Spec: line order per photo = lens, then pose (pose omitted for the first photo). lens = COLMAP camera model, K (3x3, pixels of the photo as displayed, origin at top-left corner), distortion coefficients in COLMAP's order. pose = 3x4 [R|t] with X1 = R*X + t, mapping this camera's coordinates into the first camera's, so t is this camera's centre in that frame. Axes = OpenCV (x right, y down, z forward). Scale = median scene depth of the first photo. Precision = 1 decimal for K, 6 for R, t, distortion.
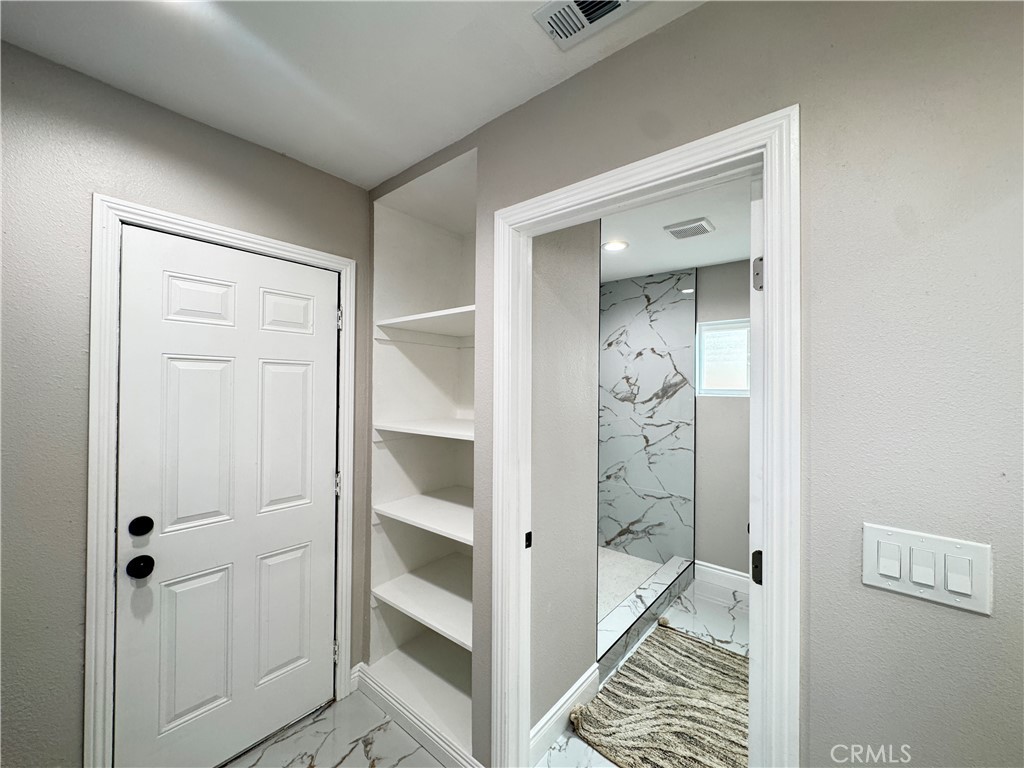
lens RADIAL K [[411.4, 0, 511.0], [0, 411.4, 384.7], [0, 0, 1]] dist [-0.001932, 0.001224]
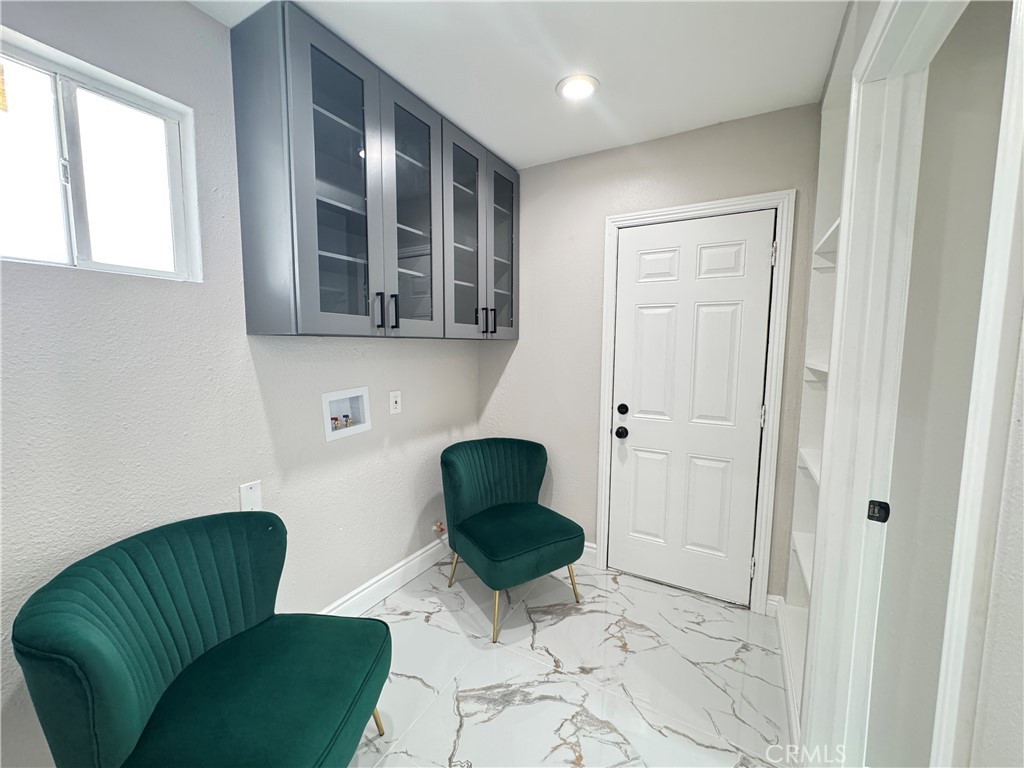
lens RADIAL K [[411.4, 0, 511.5], [0, 411.4, 384.3], [0, 0, 1]] dist [-0.001932, 0.001224]
pose [[0.181068, 0.084984, -0.979792, 0.548176], [-0.000651, 0.996270, 0.086293, 0.078540], [0.983470, -0.014987, 0.180448, 0.199498]]
